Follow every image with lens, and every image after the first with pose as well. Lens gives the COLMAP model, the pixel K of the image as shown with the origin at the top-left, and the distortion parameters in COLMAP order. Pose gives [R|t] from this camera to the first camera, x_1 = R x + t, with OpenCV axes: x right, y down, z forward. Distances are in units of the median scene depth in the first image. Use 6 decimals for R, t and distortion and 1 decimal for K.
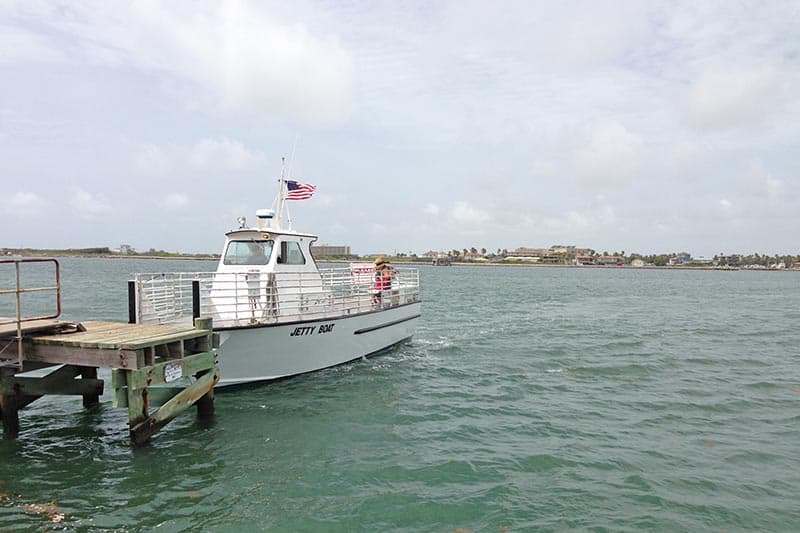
lens RADIAL K [[573.6, 0, 400.0], [0, 573.6, 266.5], [0, 0, 1]] dist [0.000038, -0.000026]
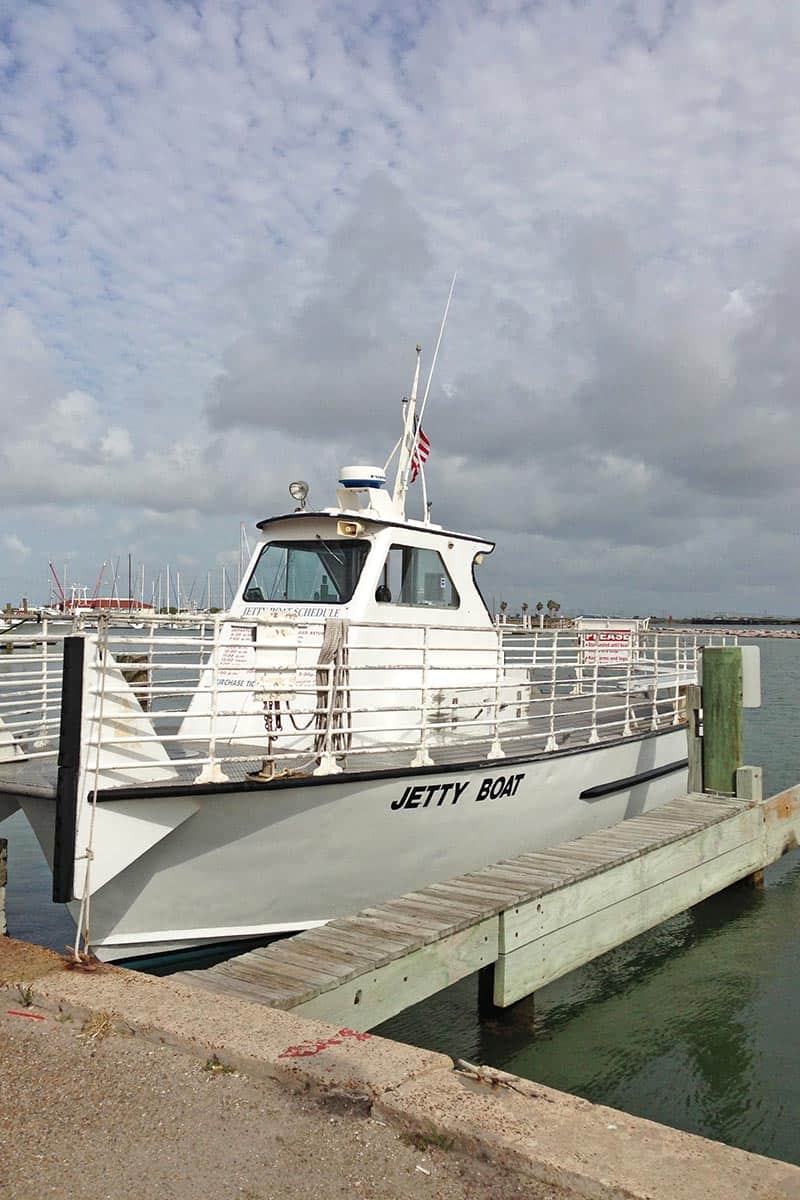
lens RADIAL K [[1092.5, 0, 400.0], [0, 1092.5, 600.0], [0, 0, 1]] dist [-0.001019, -0.000130]
pose [[0.967892, 0.026723, -0.249943, -0.023029], [-0.032792, 0.999259, -0.020150, 0.007728], [0.249219, 0.027699, 0.968051, 0.332024]]
